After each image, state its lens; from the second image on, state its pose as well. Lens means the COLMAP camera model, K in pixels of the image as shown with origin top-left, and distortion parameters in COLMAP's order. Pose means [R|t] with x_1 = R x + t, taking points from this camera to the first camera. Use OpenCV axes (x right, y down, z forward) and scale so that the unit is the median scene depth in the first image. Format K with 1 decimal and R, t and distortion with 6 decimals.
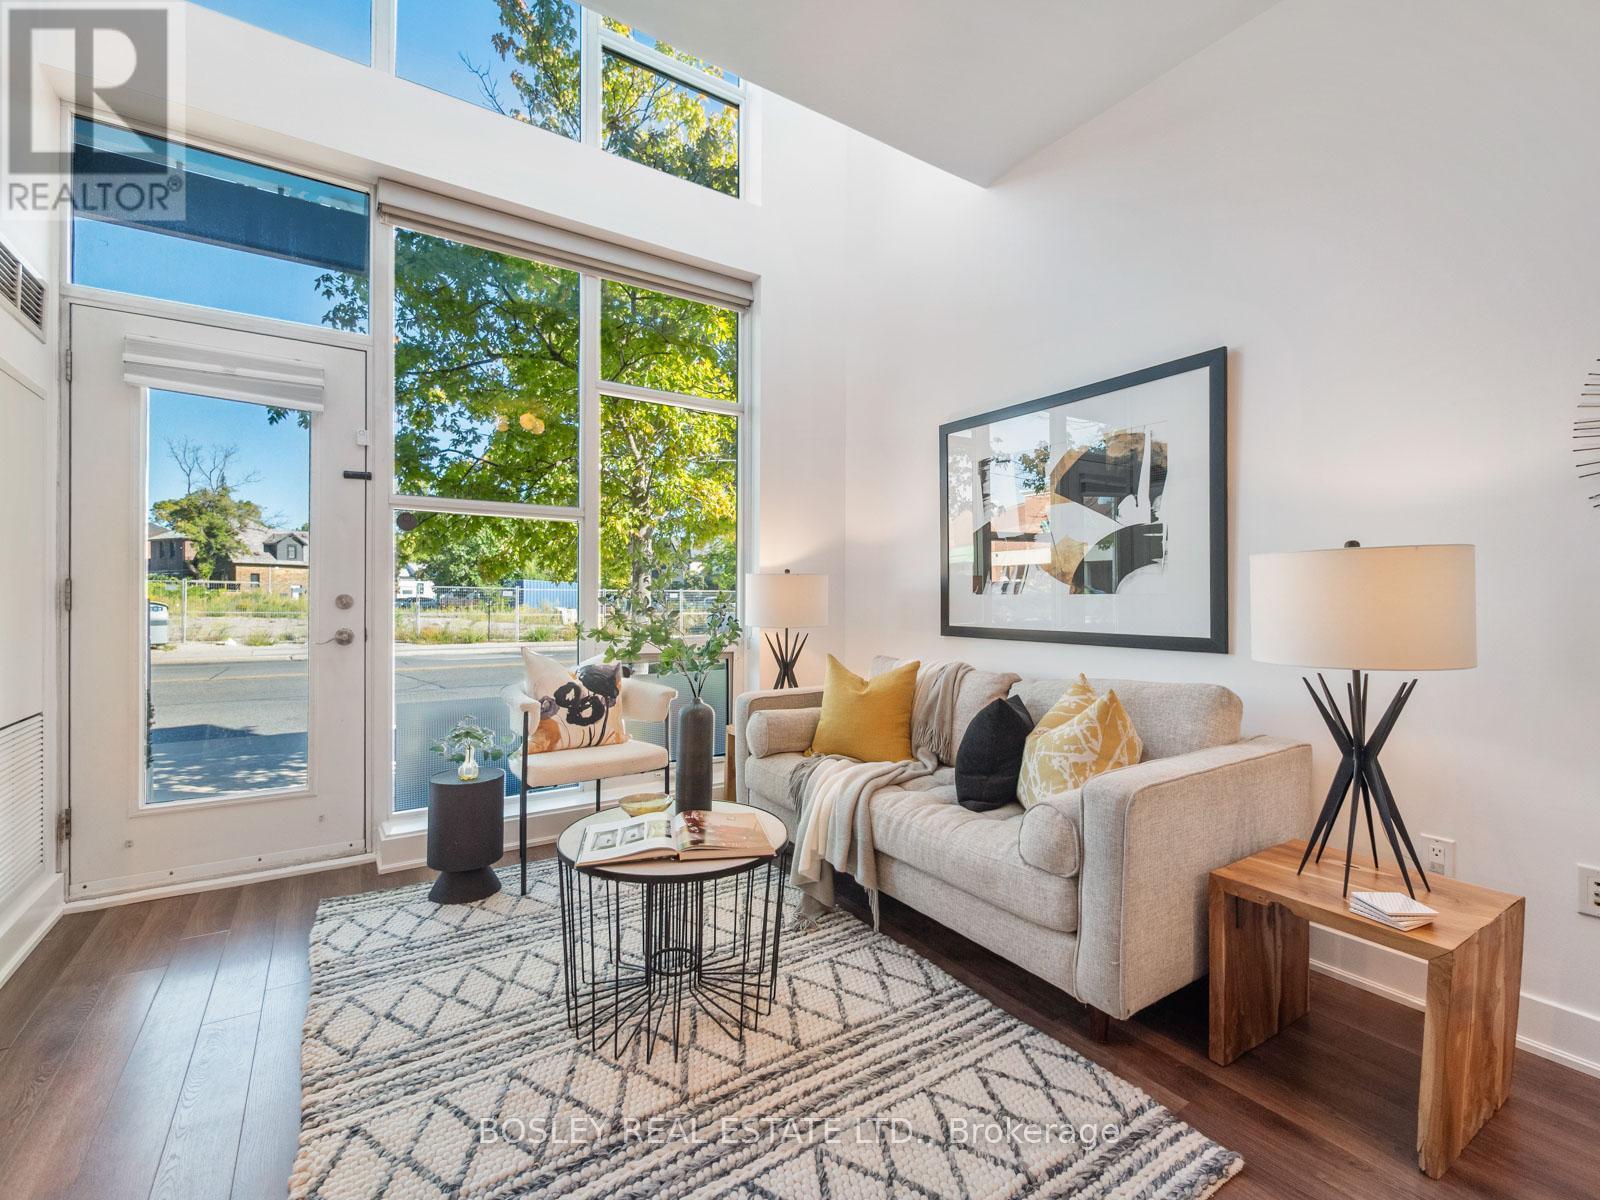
lens RADIAL K [[711.5, 0, 807.8], [0, 711.5, 600.7], [0, 0, 1]] dist [-0.005294, 0.001362]
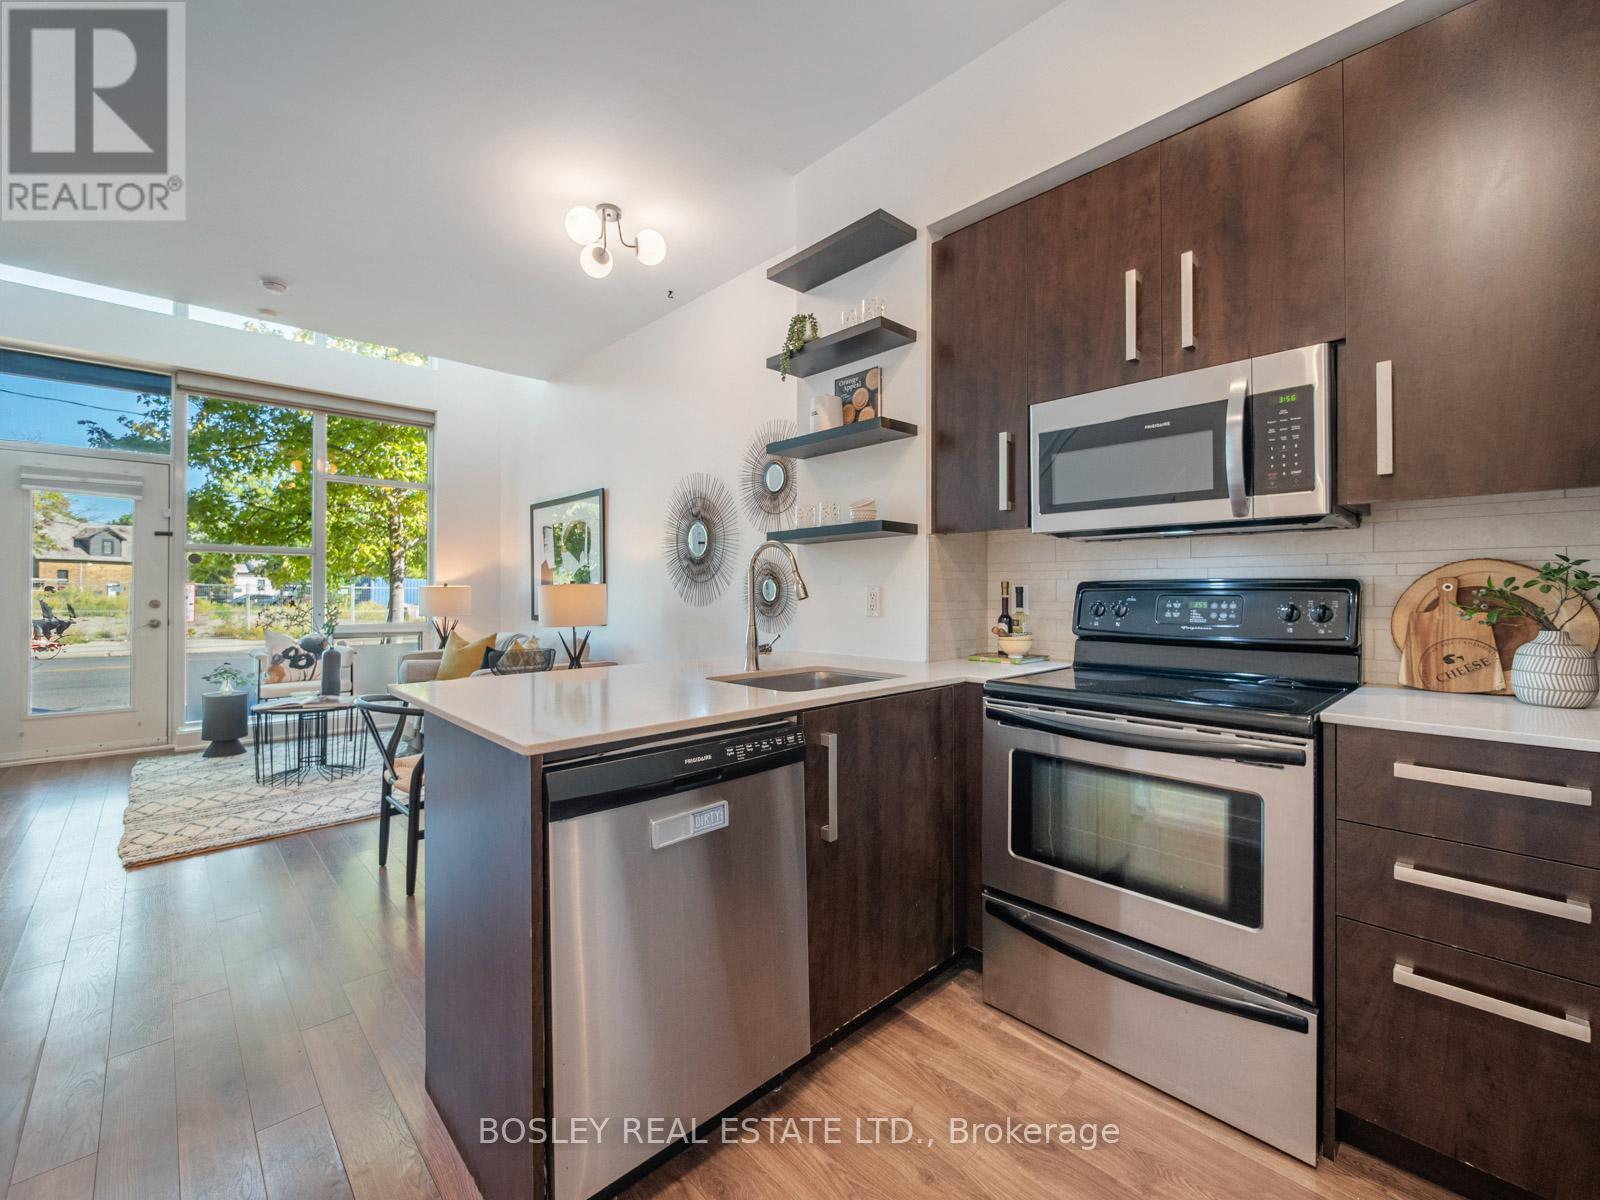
lens RADIAL K [[677.8, 0, 798.2], [0, 677.8, 589.5], [0, 0, 1]] dist [-0.008626, 0.001478]
pose [[0.985394, -0.001344, 0.170282, 0.753120], [0.002989, 0.999951, -0.009404, -0.015987], [-0.170261, 0.009776, 0.985351, -1.088938]]
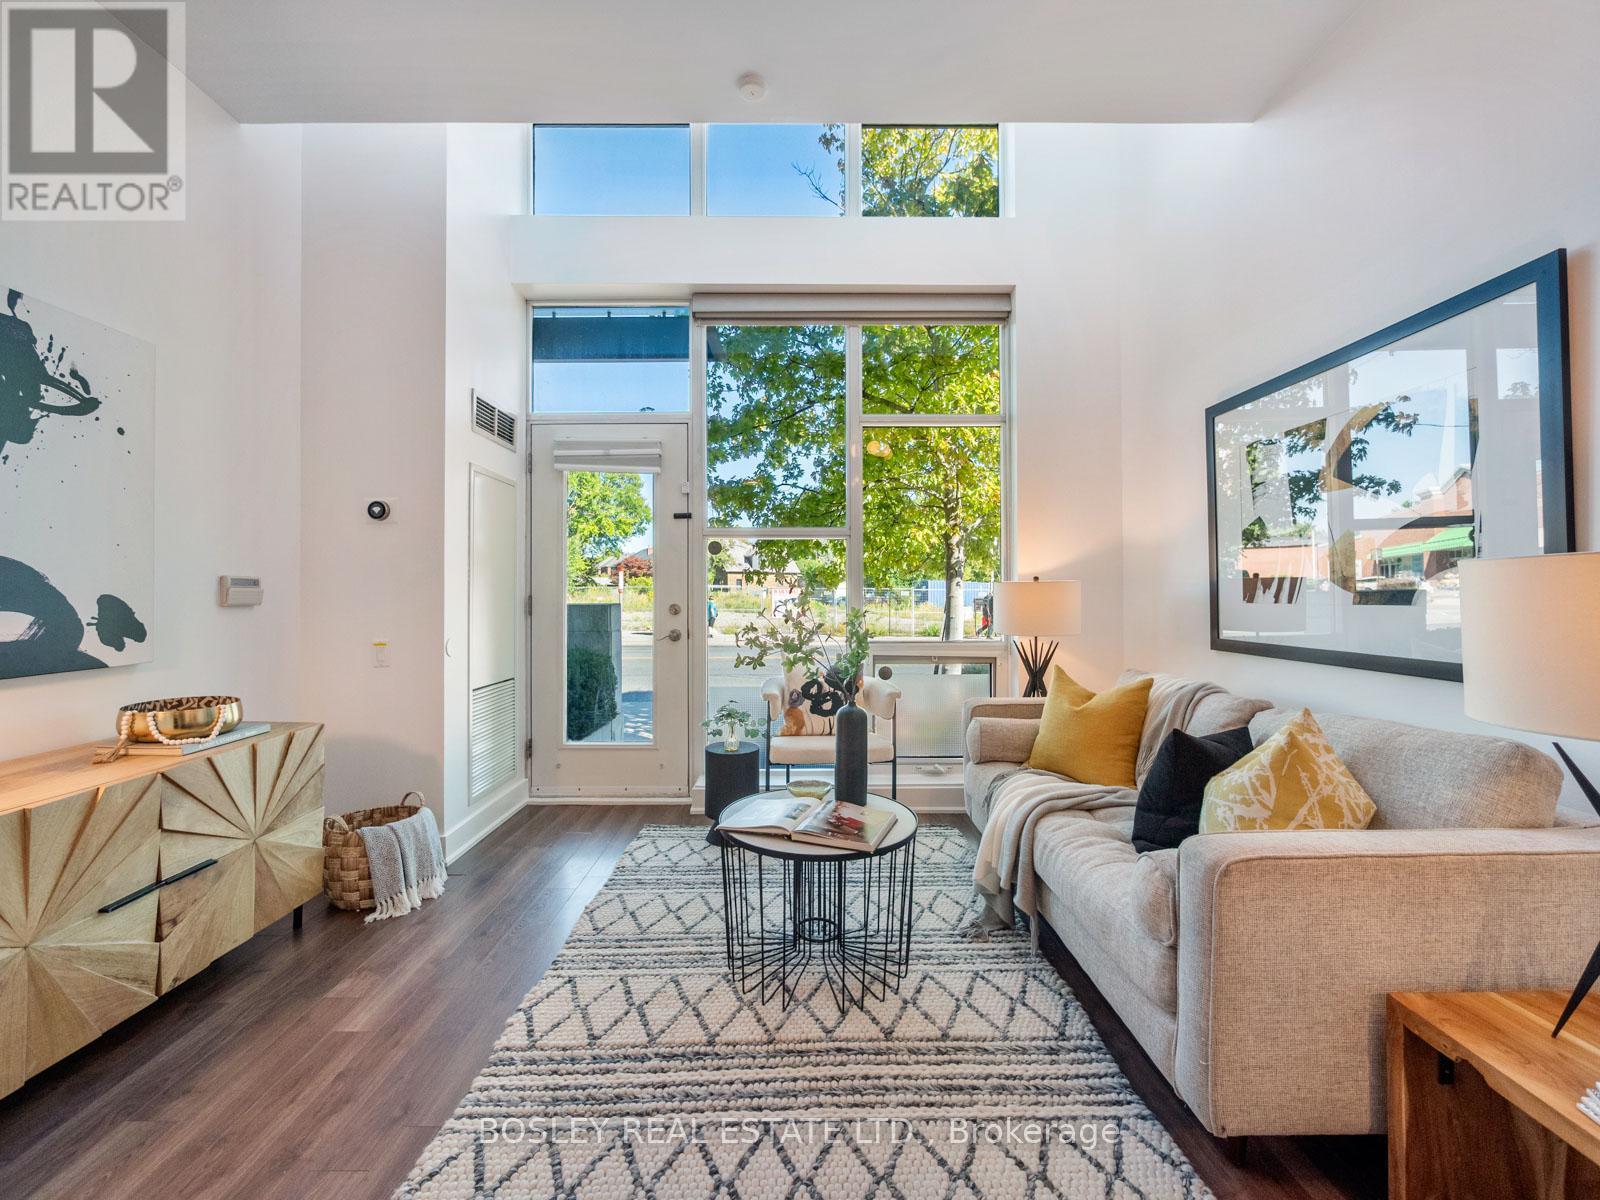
lens RADIAL K [[677.8, 0, 799.8], [0, 677.8, 589.2], [0, 0, 1]] dist [-0.008626, 0.001478]
pose [[0.836446, -0.010545, -0.547947, 0.293954], [0.003092, 0.999890, -0.014523, -0.019488], [0.548040, 0.010454, 0.836387, 0.049250]]
